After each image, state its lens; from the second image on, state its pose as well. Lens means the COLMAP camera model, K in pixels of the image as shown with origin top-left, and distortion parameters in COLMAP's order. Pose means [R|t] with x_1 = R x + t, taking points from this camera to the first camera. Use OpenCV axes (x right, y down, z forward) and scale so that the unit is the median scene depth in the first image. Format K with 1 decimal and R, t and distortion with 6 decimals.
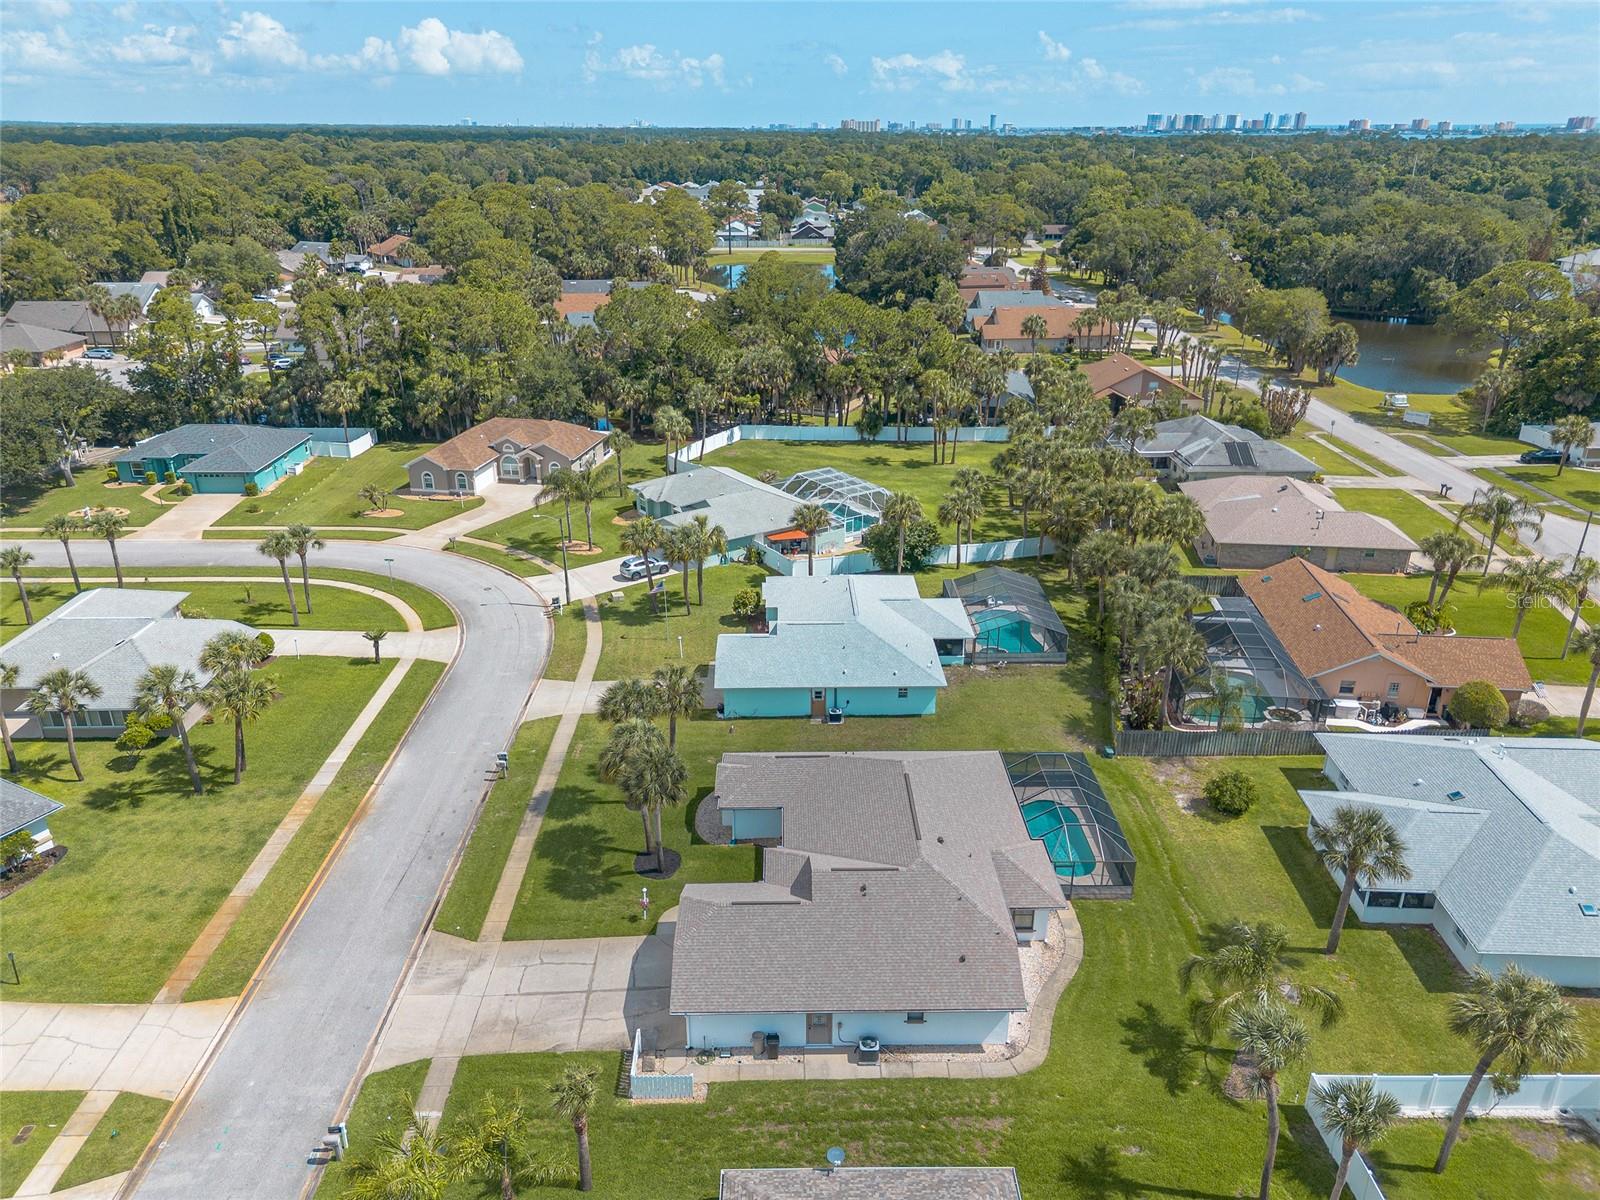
lens RADIAL K [[1133.0, 0, 790.2], [0, 1133.0, 609.3], [0, 0, 1]] dist [0.082726, -0.086563]
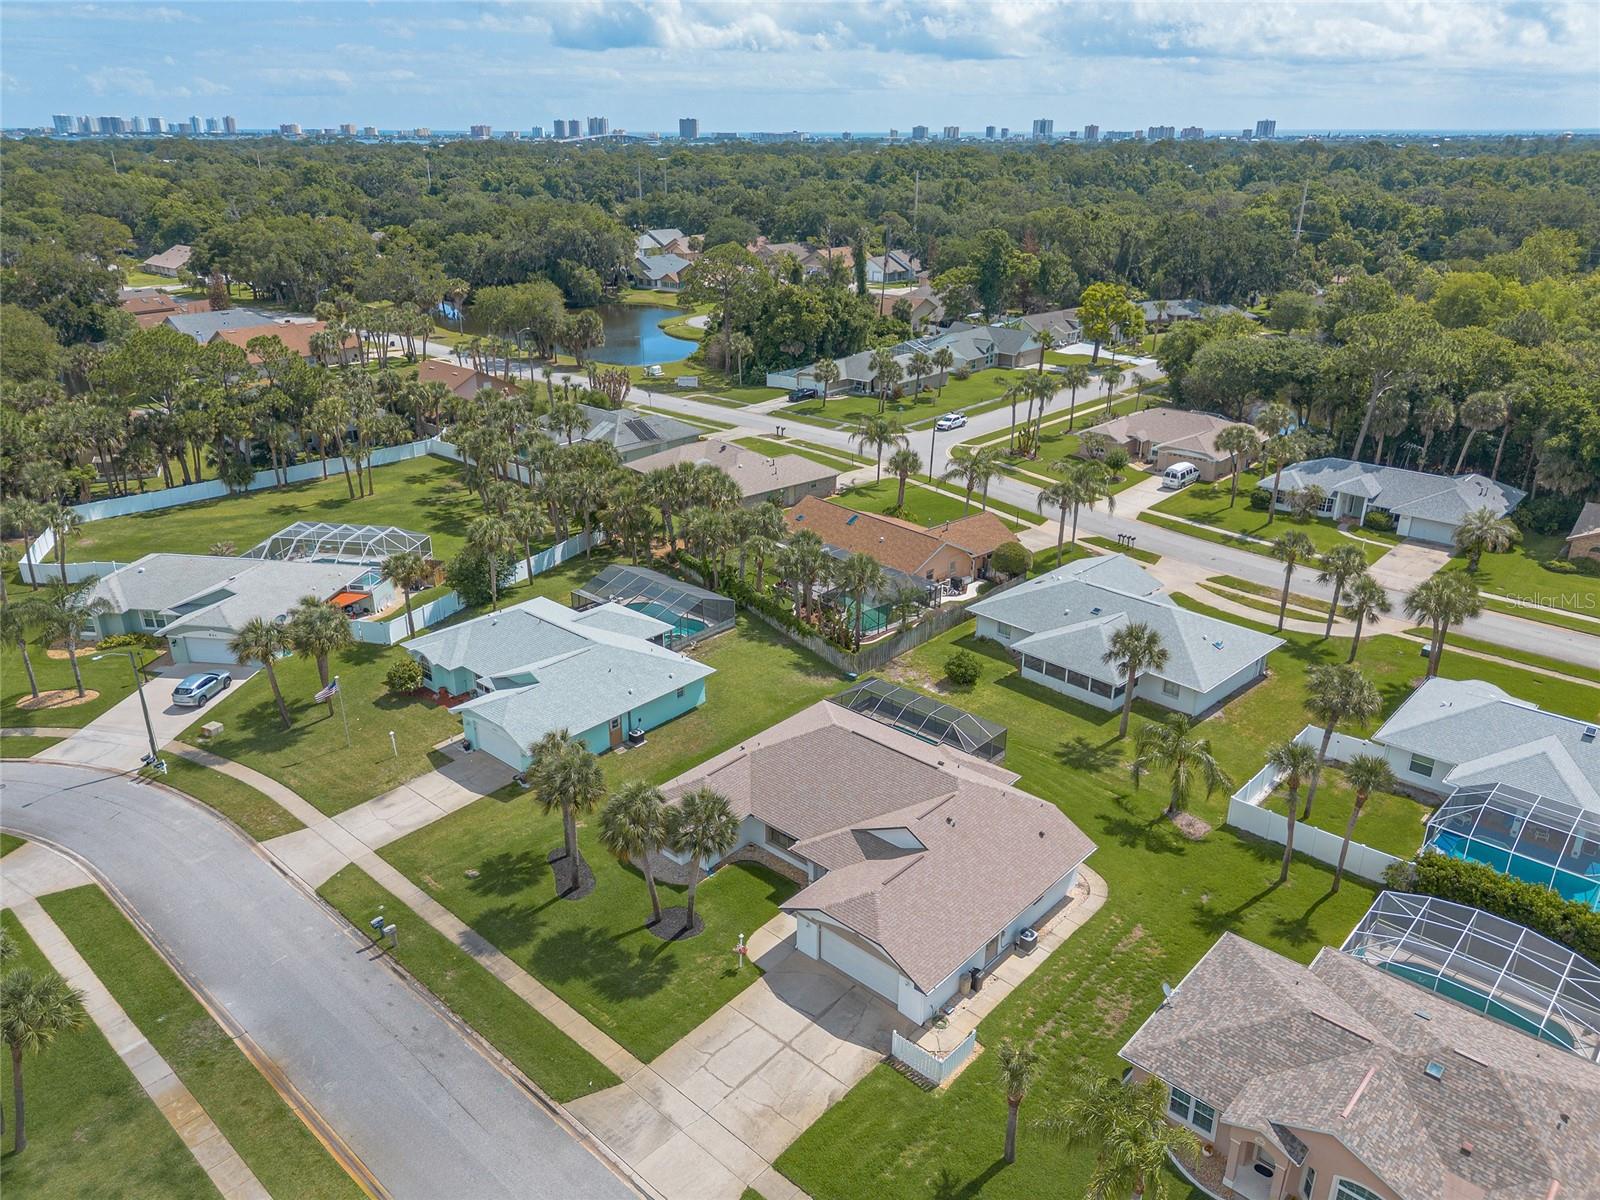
lens RADIAL K [[1148.0, 0, 793.4], [0, 1148.0, 599.5], [0, 0, 1]] dist [0.084930, -0.092592]
pose [[0.683466, -0.274336, 0.676472, -0.448720], [0.284245, 0.953572, 0.099527, -0.069930], [-0.672369, 0.124260, 0.729712, 0.154338]]
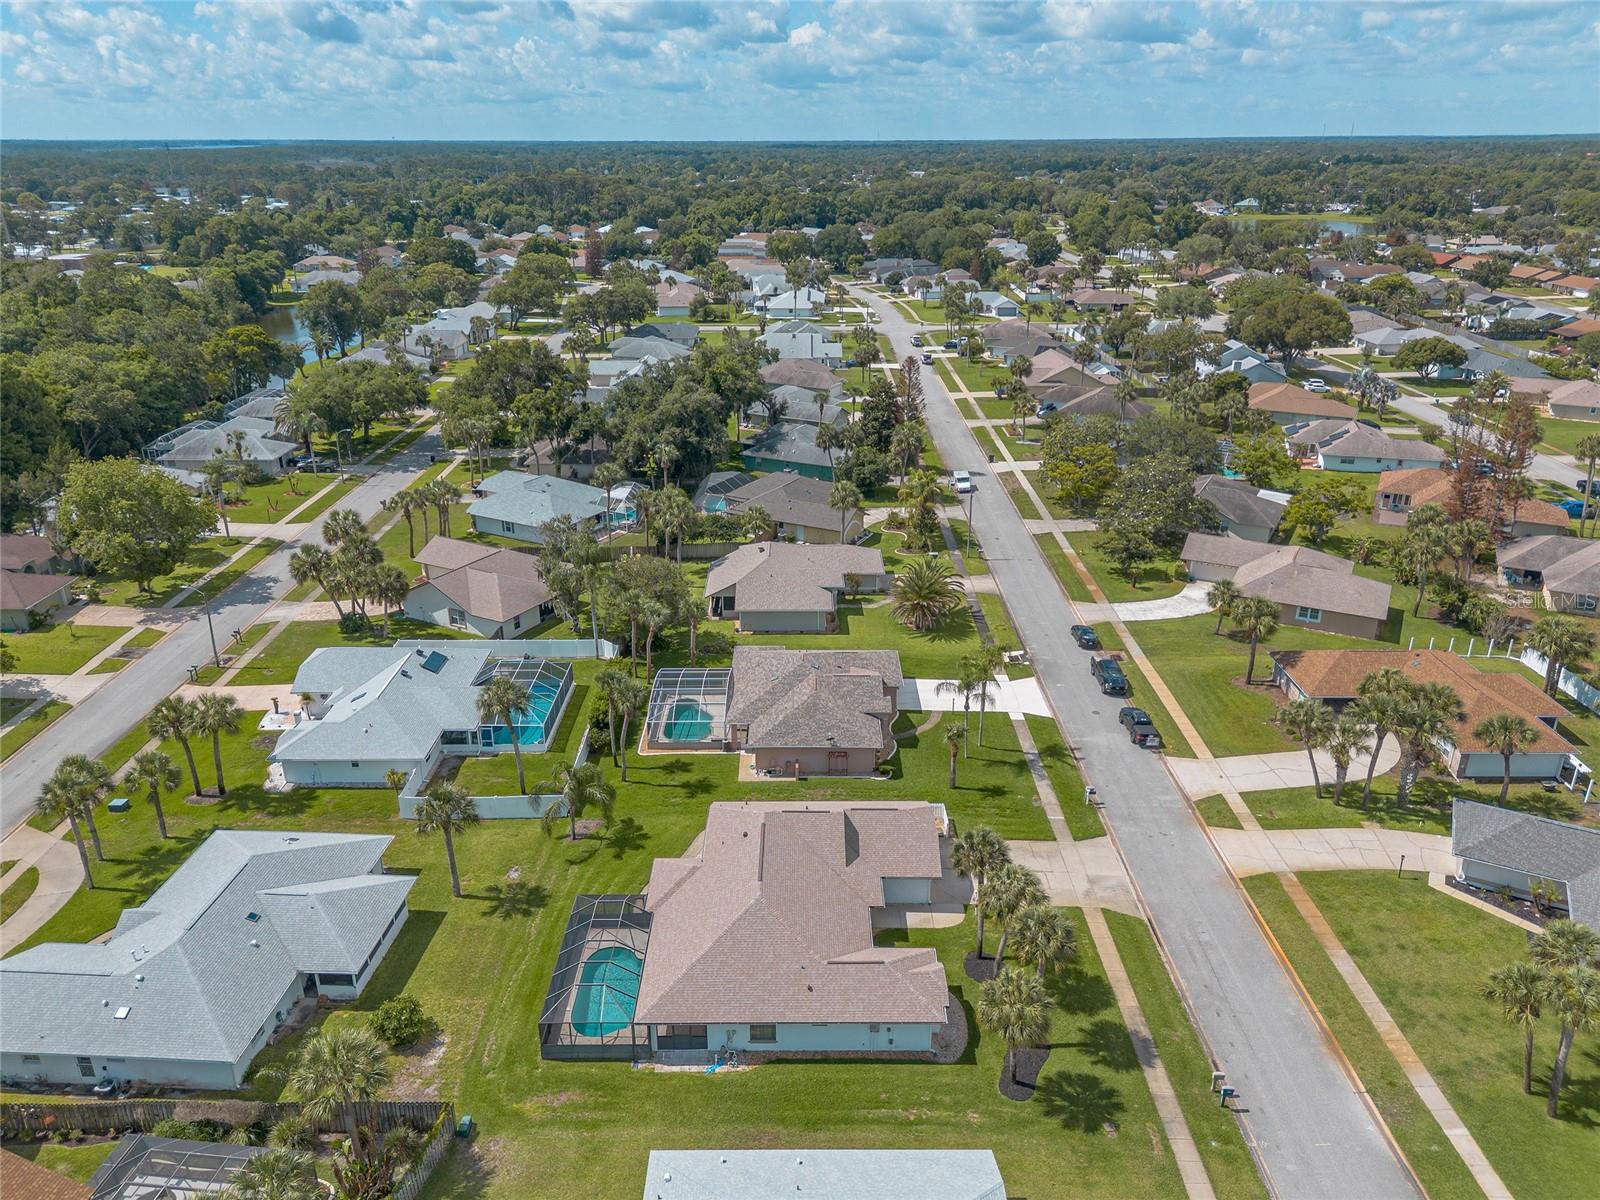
lens RADIAL K [[1122.1, 0, 805.8], [0, 1122.1, 599.9], [0, 0, 1]] dist [0.079869, -0.066244]
pose [[-0.999988, -0.000015, 0.004911, 0.036365], [0.003459, 0.707772, 0.706433, -0.575970], [-0.003486, 0.706441, -0.707763, 1.103912]]
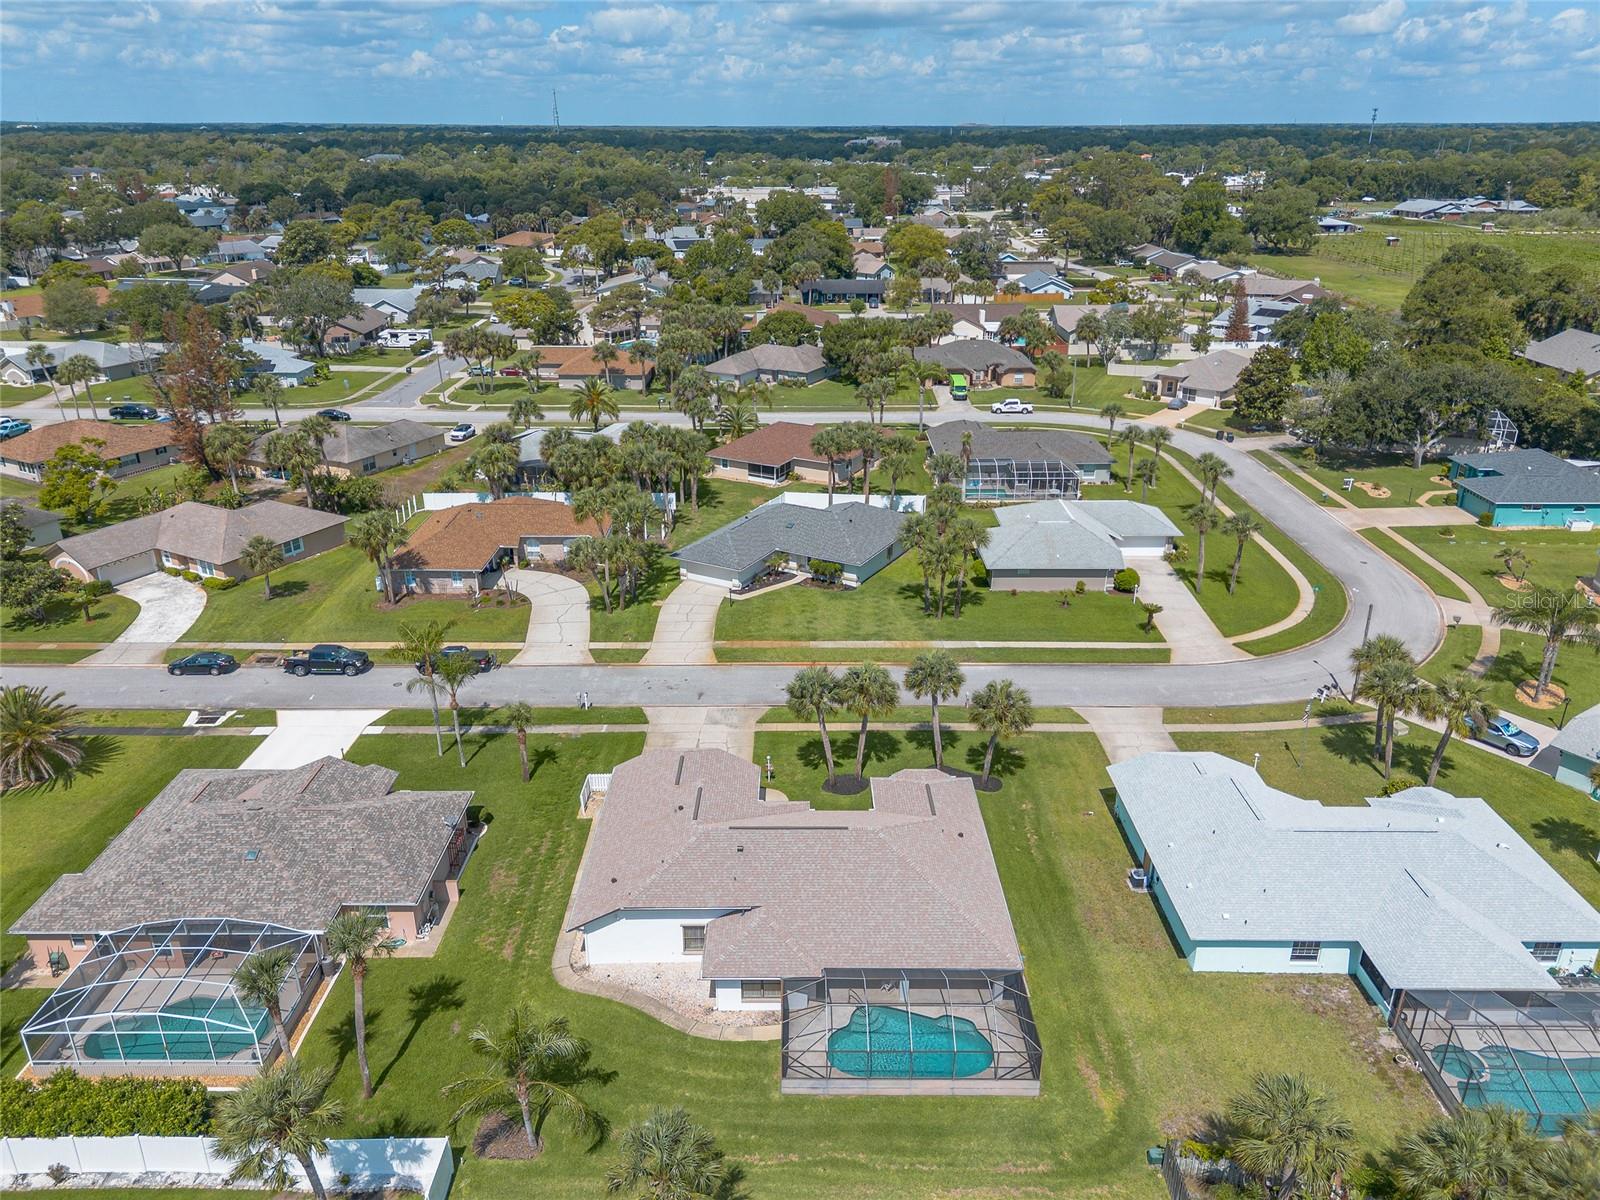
lens RADIAL K [[1131.9, 0, 800.0], [0, 1131.9, 600.0], [0, 0, 1]] dist [0.064623, -0.053000]
pose [[-0.008801, 0.384303, -0.923165, 0.635624], [-0.389953, 0.848791, 0.357059, -0.239251], [0.920793, 0.363133, 0.142390, 0.527264]]
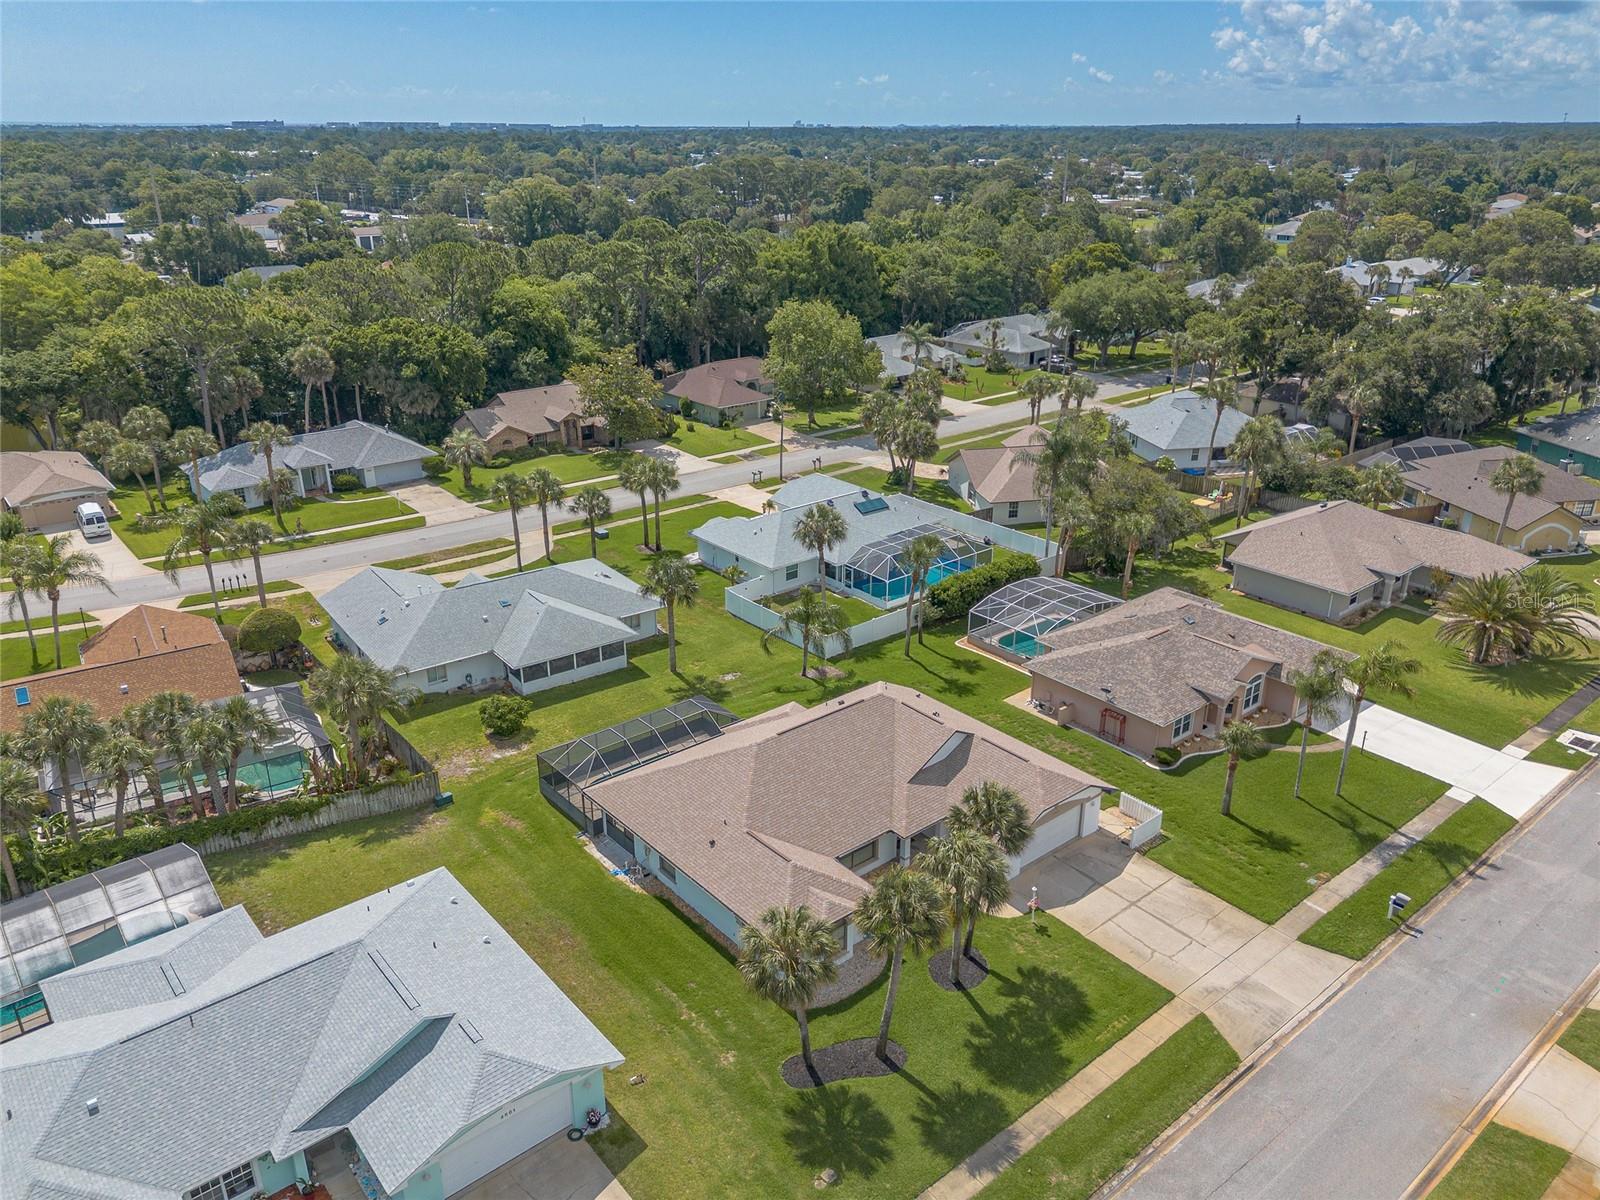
lens RADIAL K [[1143.4, 0, 820.3], [0, 1143.4, 624.1], [0, 0, 1]] dist [0.081404, -0.080115]
pose [[-0.644199, -0.304094, 0.701808, -0.402034], [0.296042, 0.746915, 0.595380, -0.344976], [-0.705242, 0.591307, -0.391137, 0.904716]]
